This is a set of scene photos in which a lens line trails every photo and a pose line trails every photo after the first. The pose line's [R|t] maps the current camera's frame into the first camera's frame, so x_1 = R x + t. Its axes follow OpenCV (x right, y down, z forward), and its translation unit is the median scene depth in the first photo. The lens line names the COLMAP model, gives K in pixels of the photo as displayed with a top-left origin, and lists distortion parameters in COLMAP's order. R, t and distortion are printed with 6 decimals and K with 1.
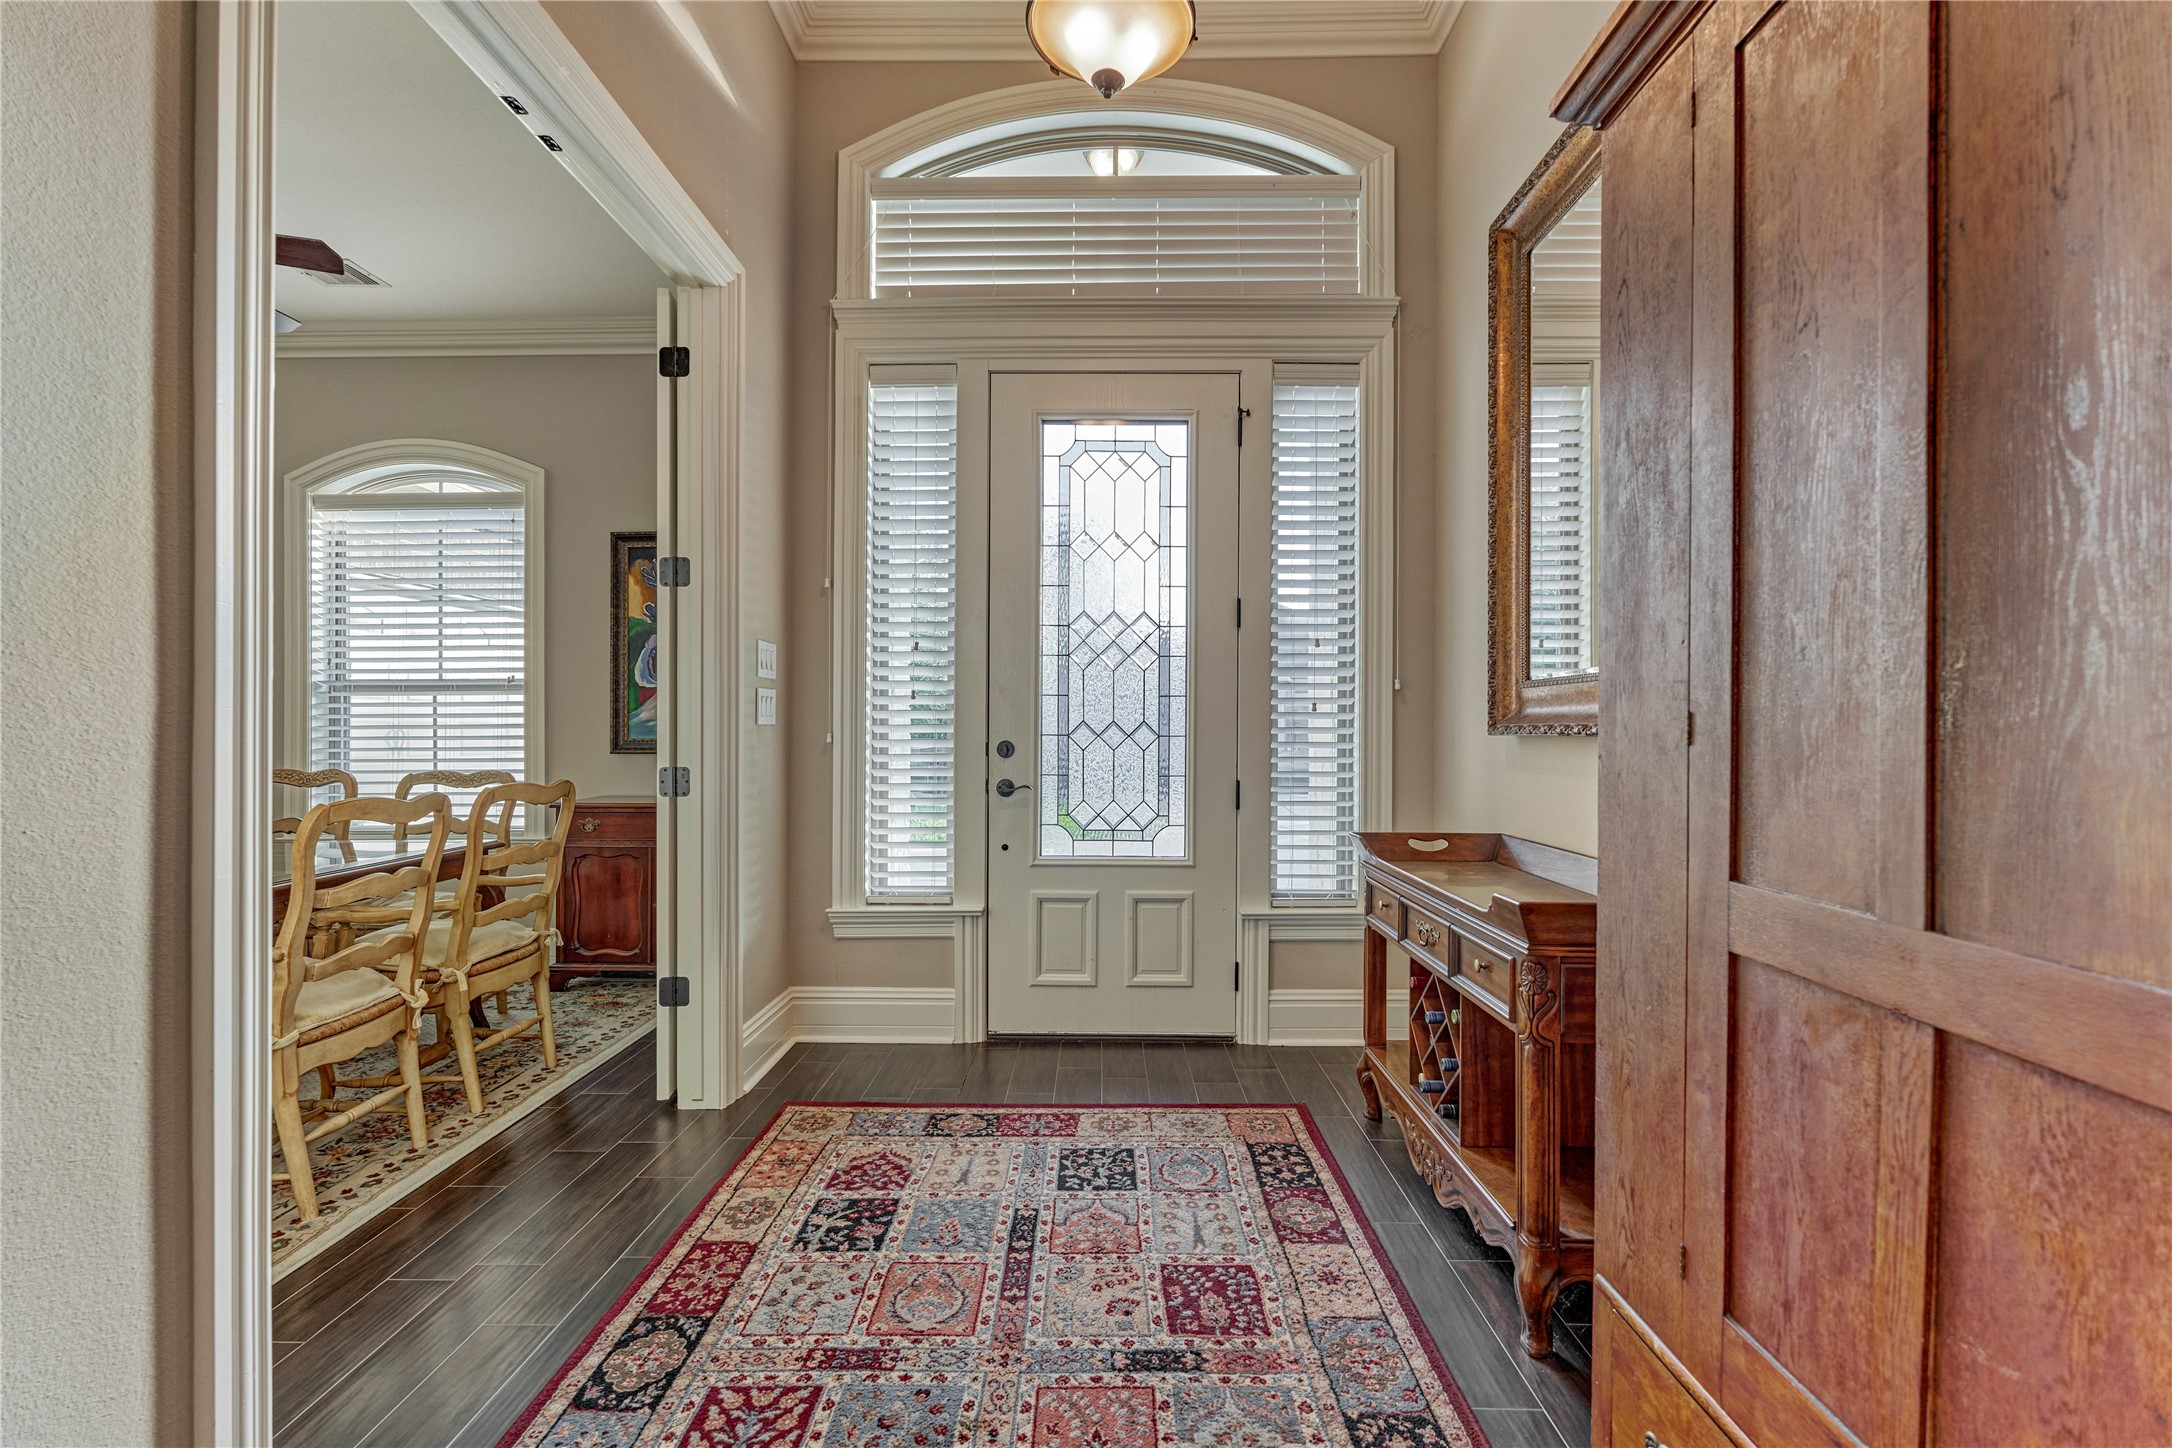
lens RADIAL K [[952.2, 0, 1088.6], [0, 952.2, 724.0], [0, 0, 1]] dist [-0.001904, -0.000338]
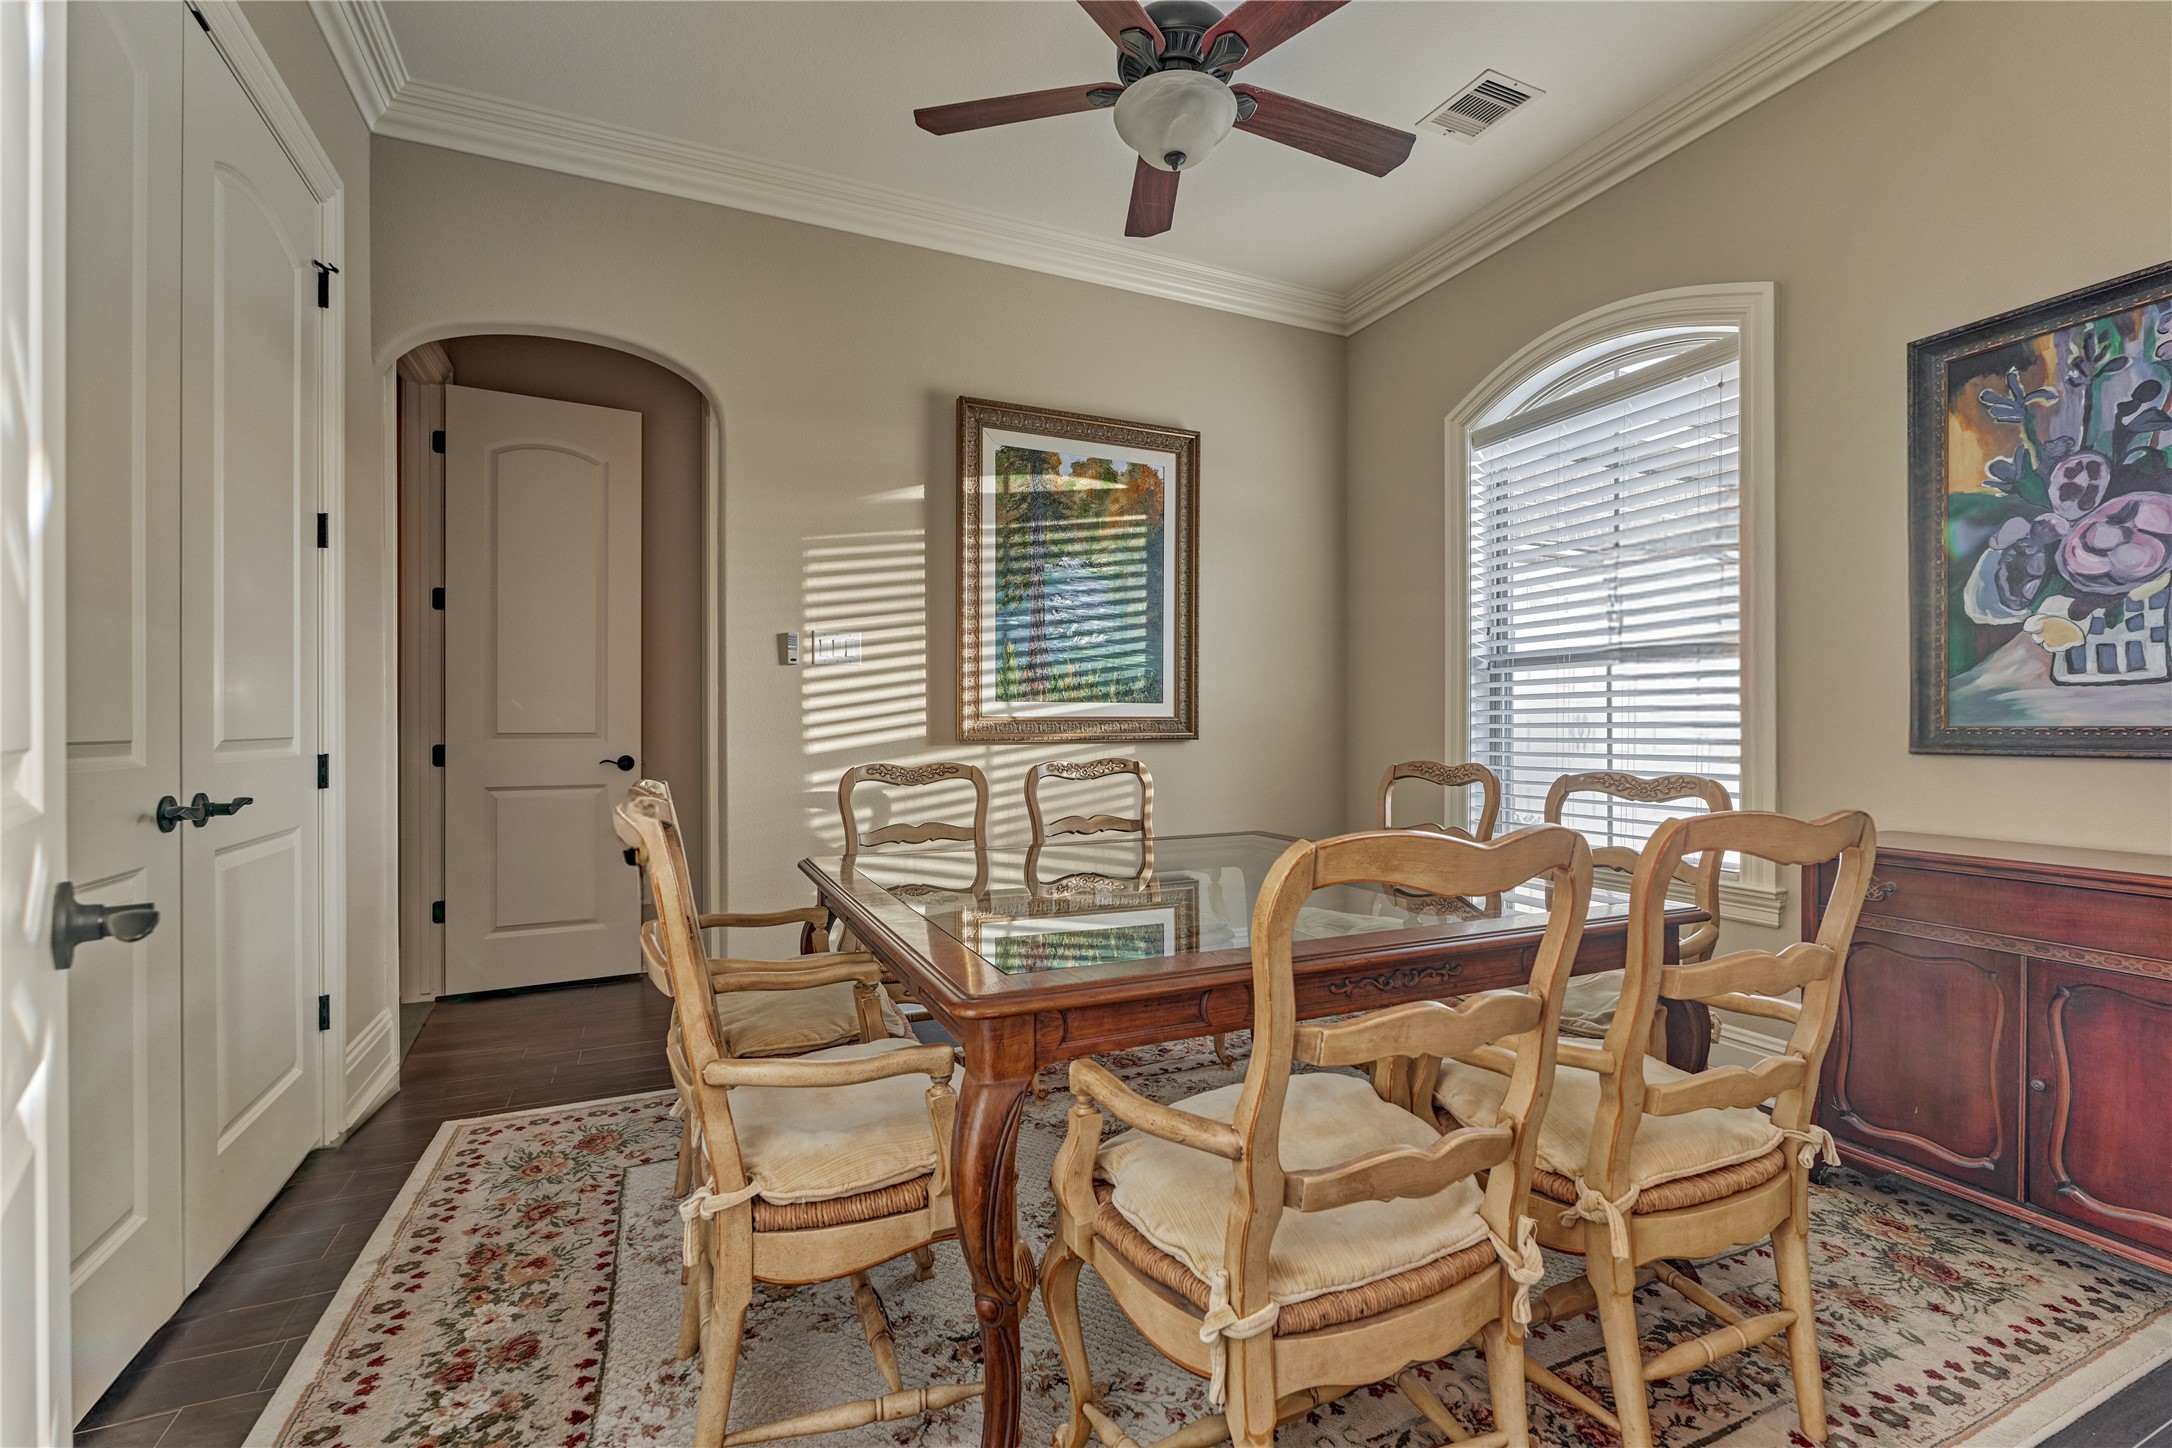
lens RADIAL K [[952.2, 0, 1086.4], [0, 952.2, 721.5], [0, 0, 1]] dist [-0.001904, -0.000338]
pose [[0.429230, -0.001195, -0.903195, -0.220365], [-0.000397, 0.999999, -0.001512, 0.014202], [0.903195, 0.001008, 0.429229, 0.355852]]
